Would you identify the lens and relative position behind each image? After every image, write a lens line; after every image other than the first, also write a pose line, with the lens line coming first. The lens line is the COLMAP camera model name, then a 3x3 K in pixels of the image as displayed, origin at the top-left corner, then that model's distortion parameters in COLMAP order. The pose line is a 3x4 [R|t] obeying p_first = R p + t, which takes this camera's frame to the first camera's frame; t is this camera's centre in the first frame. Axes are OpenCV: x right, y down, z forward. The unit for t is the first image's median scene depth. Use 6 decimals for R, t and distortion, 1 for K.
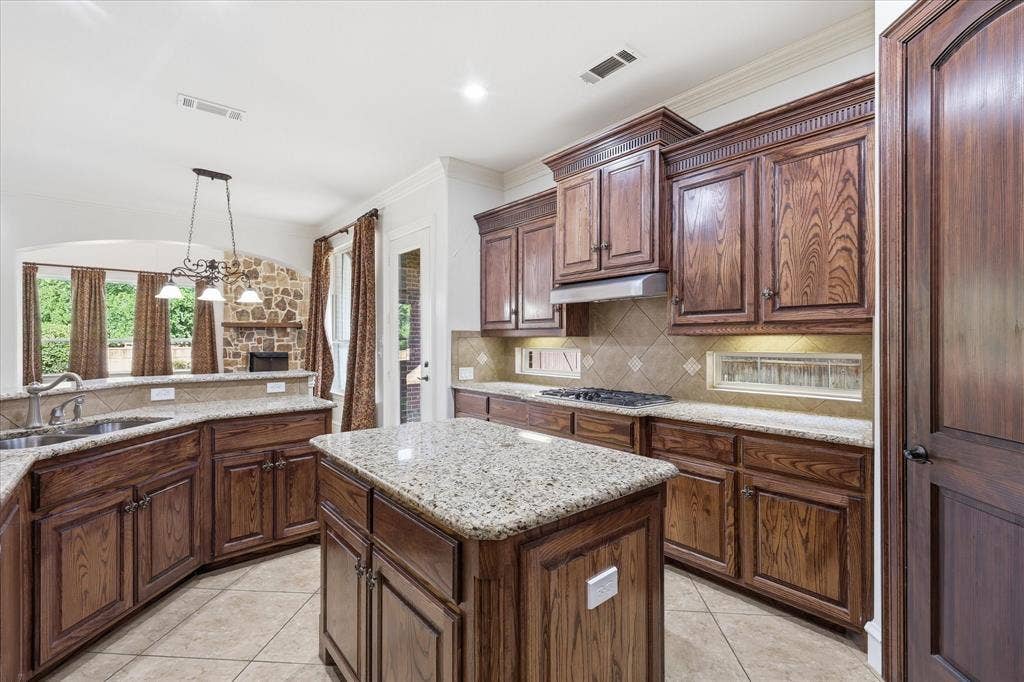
lens RADIAL K [[464.0, 0, 511.7], [0, 464.0, 343.4], [0, 0, 1]] dist [0.004513, 0.000890]
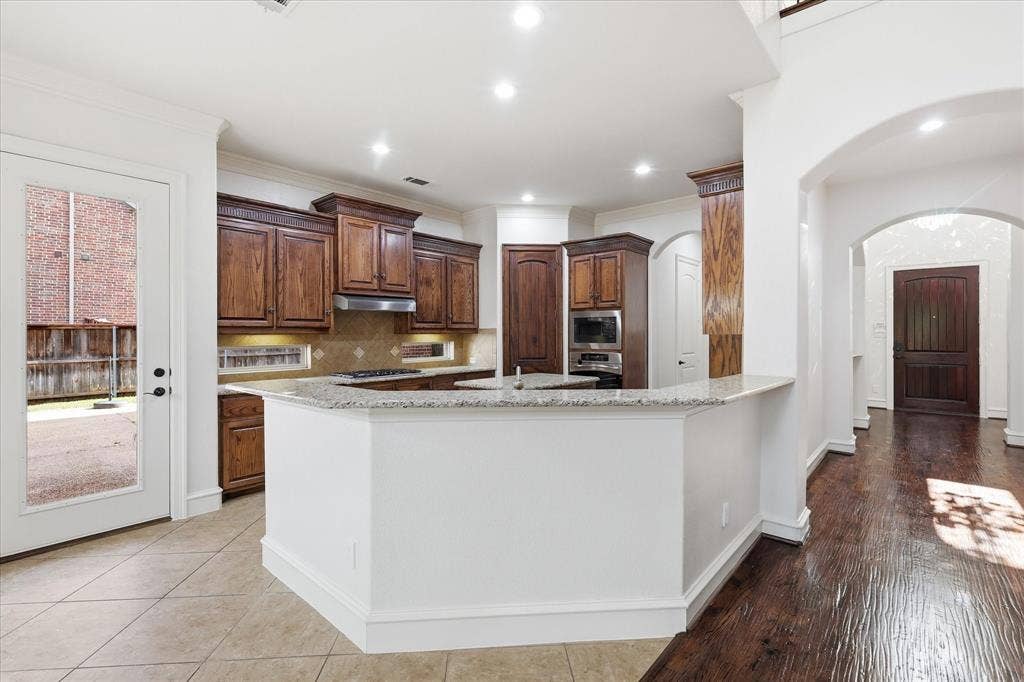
lens RADIAL K [[464.0, 0, 513.8], [0, 464.0, 336.2], [0, 0, 1]] dist [0.004513, 0.000890]
pose [[-0.150835, -0.003797, 0.988552, -1.355114], [0.010359, 0.999932, 0.005421, -0.012355], [-0.988505, 0.011058, -0.150785, 0.779332]]
